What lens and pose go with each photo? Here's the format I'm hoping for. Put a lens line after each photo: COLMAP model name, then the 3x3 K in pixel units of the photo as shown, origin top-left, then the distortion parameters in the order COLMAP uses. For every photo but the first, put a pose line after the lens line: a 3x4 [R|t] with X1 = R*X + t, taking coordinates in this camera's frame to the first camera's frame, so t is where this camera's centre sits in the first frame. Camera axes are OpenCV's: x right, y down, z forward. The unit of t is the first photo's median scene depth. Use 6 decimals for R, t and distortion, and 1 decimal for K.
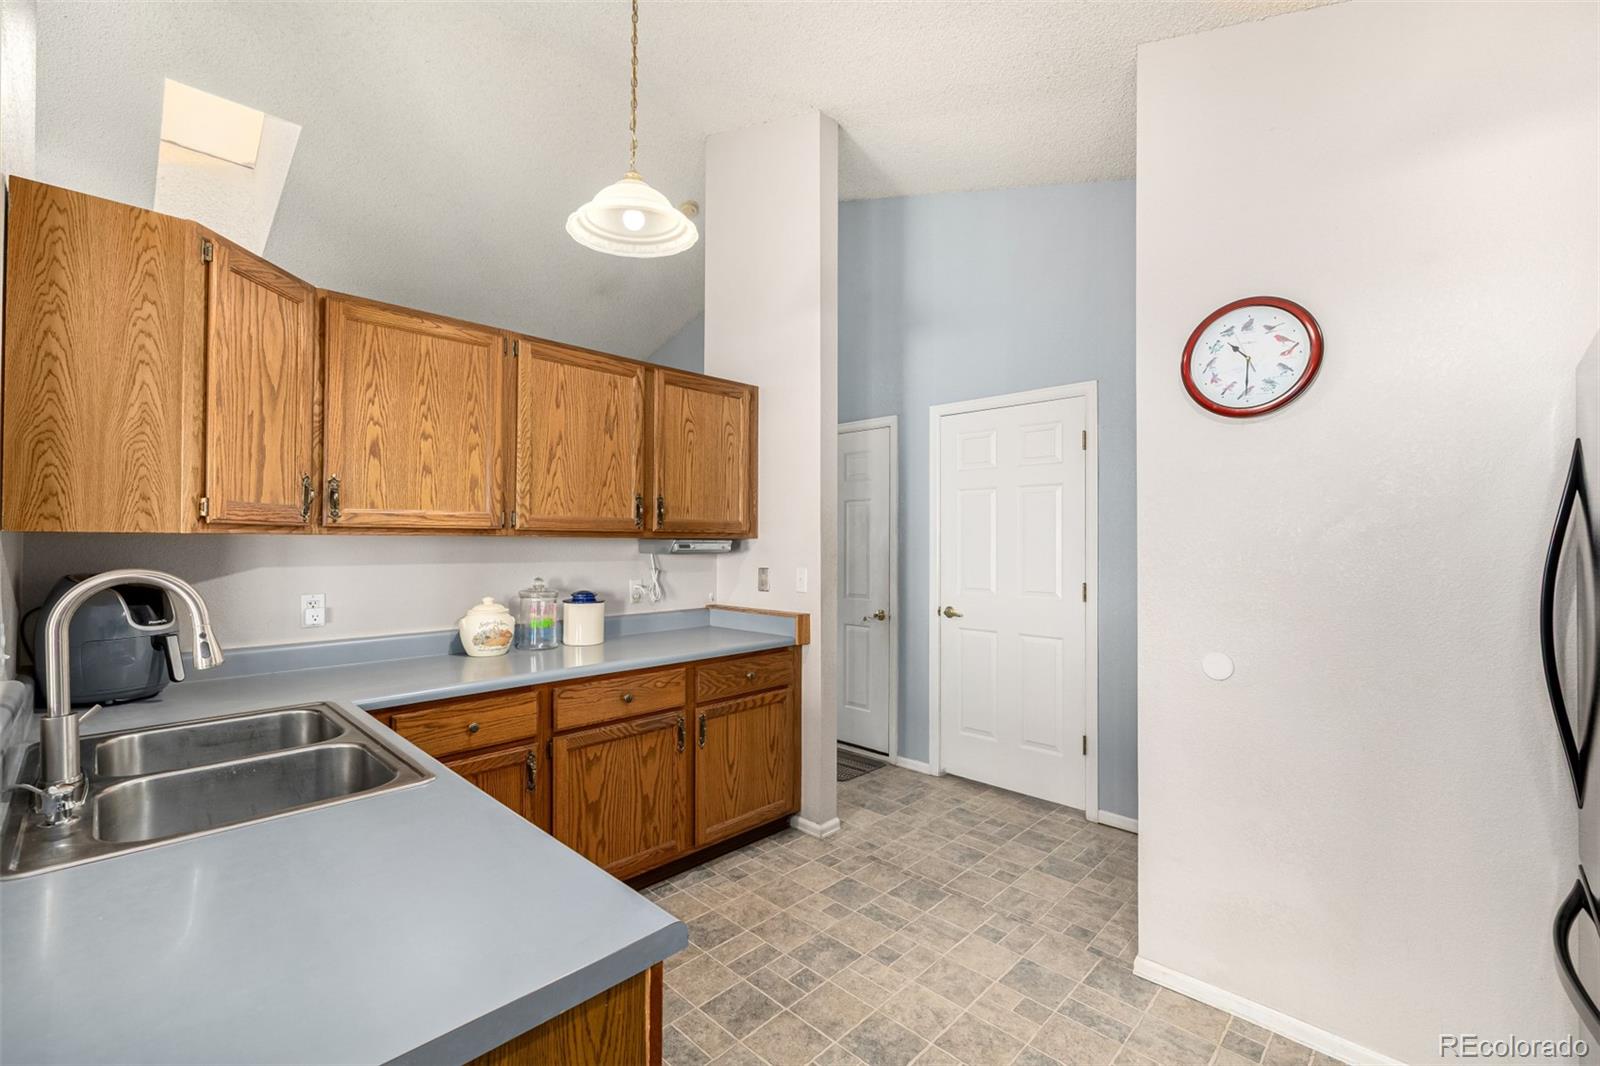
lens RADIAL K [[673.1, 0, 782.6], [0, 673.1, 539.1], [0, 0, 1]] dist [0.003972, 0.000885]
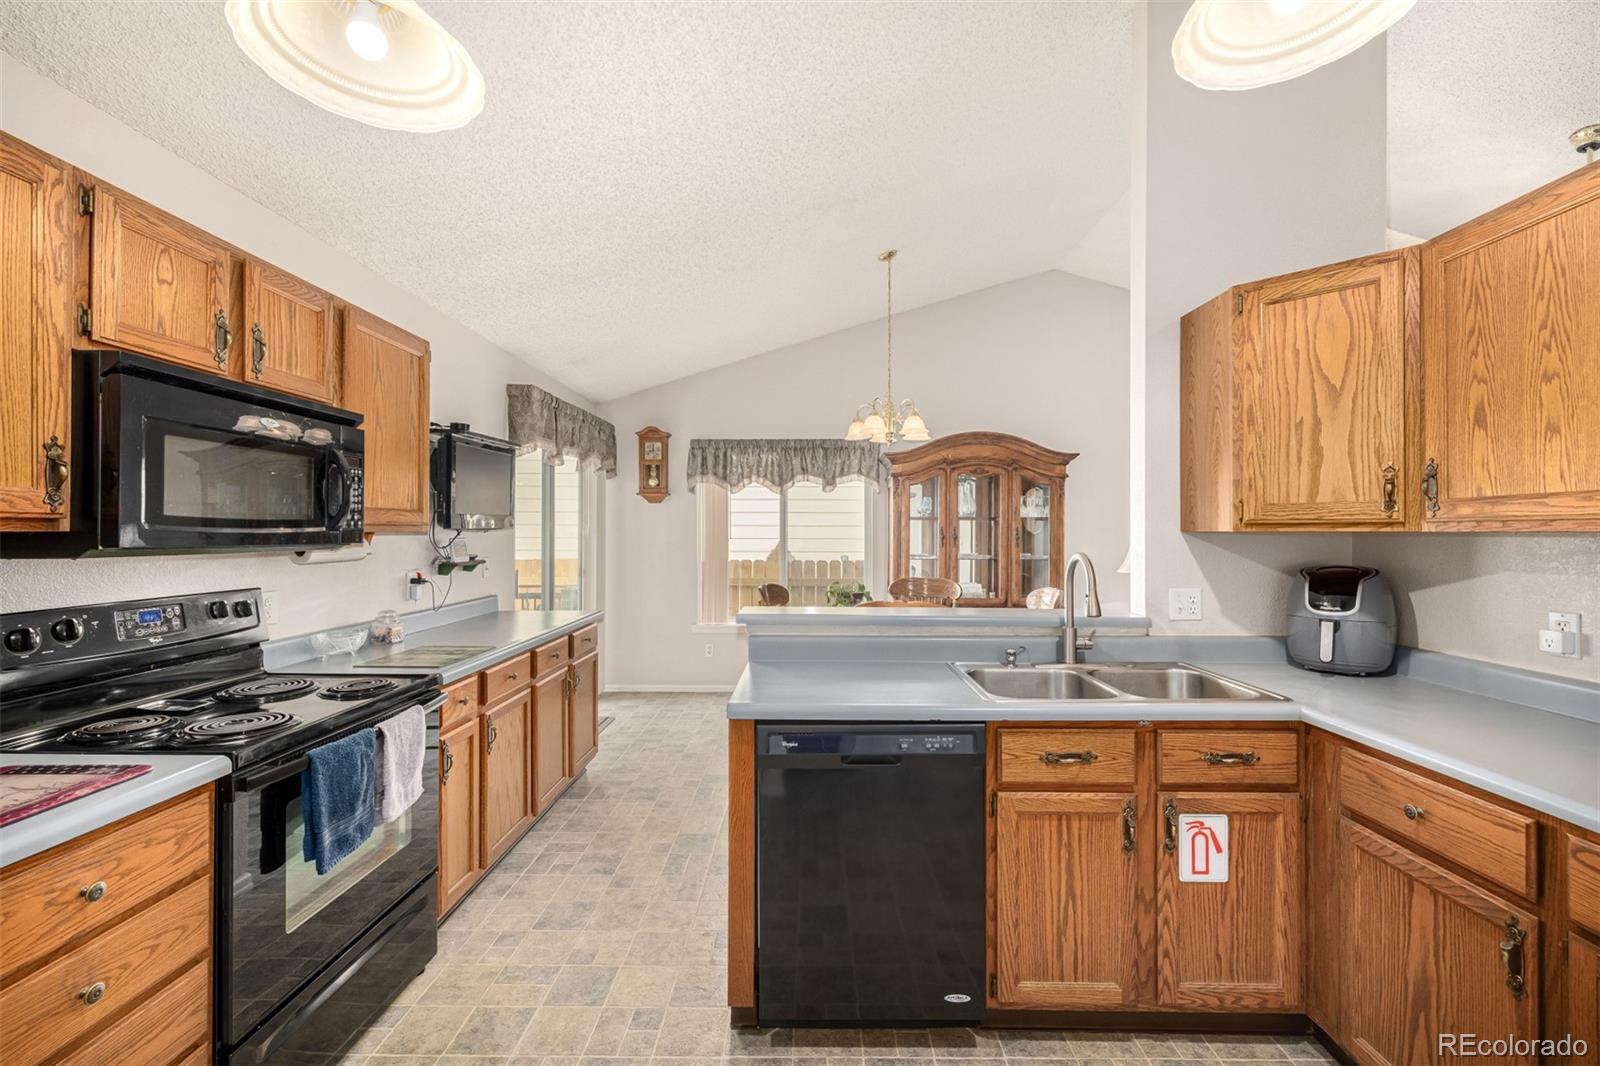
lens RADIAL K [[673.1, 0, 808.4], [0, 673.1, 532.6], [0, 0, 1]] dist [0.003972, 0.000885]
pose [[-0.705676, -0.007015, -0.708500, 0.380221], [-0.005349, 0.999975, -0.004573, 0.001962], [0.708514, 0.000563, -0.705696, 0.858950]]
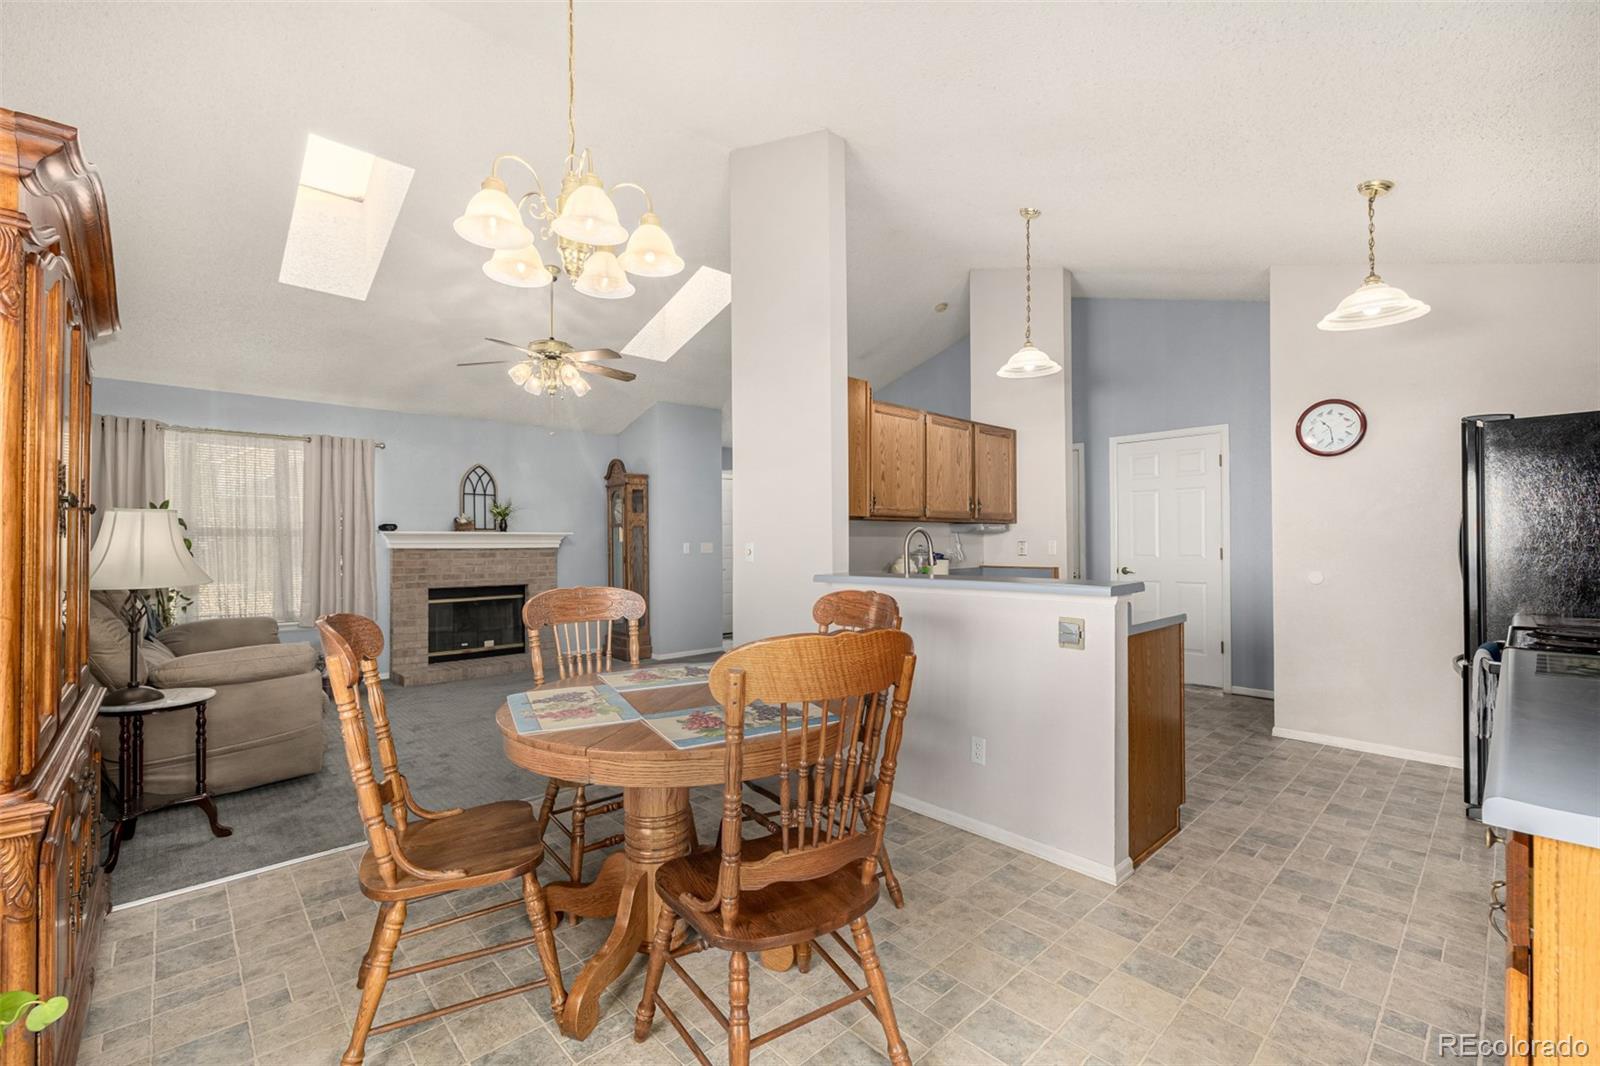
lens RADIAL K [[673.1, 0, 806.0], [0, 673.1, 539.4], [0, 0, 1]] dist [0.003972, 0.000885]
pose [[0.999641, -0.012385, -0.023772, -0.675847], [0.012334, 0.999921, -0.002319, 0.047200], [0.023799, 0.002025, 0.999715, -0.858094]]
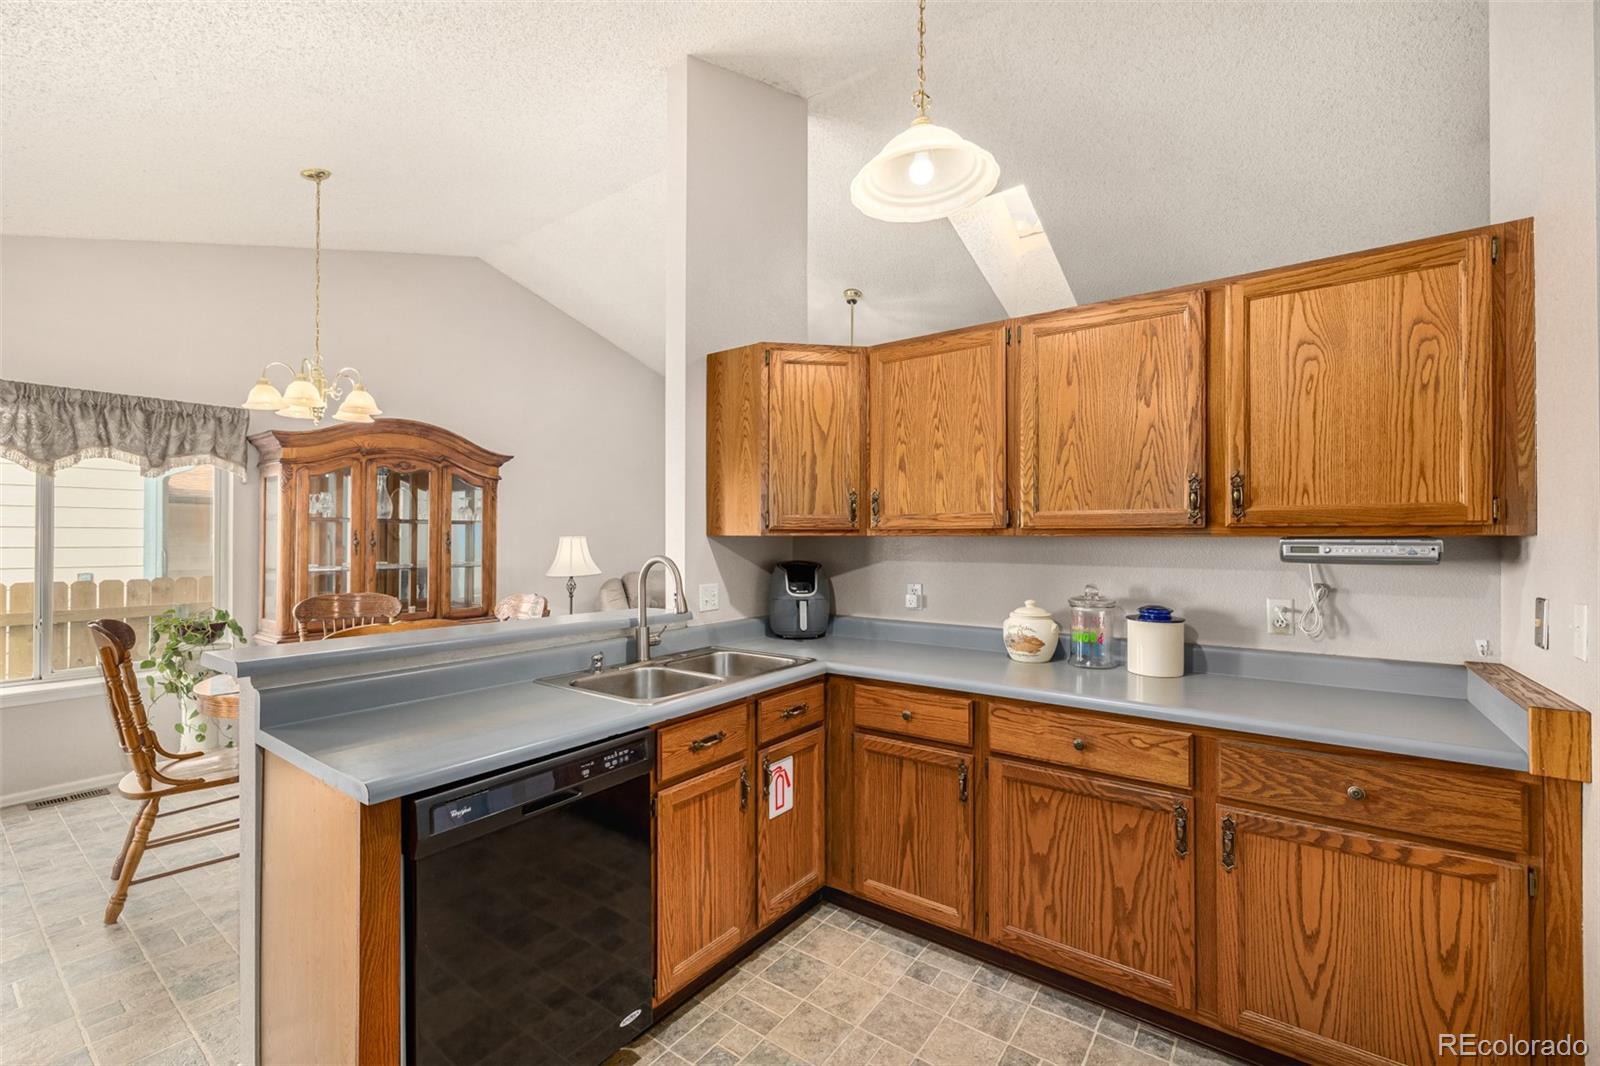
lens RADIAL K [[673.1, 0, 808.8], [0, 673.1, 538.5], [0, 0, 1]] dist [0.003972, 0.000885]
pose [[0.162452, -0.005817, -0.986699, 0.468260], [0.001357, 0.999983, -0.005672, 0.004258], [0.986715, -0.000417, 0.162458, 0.550749]]
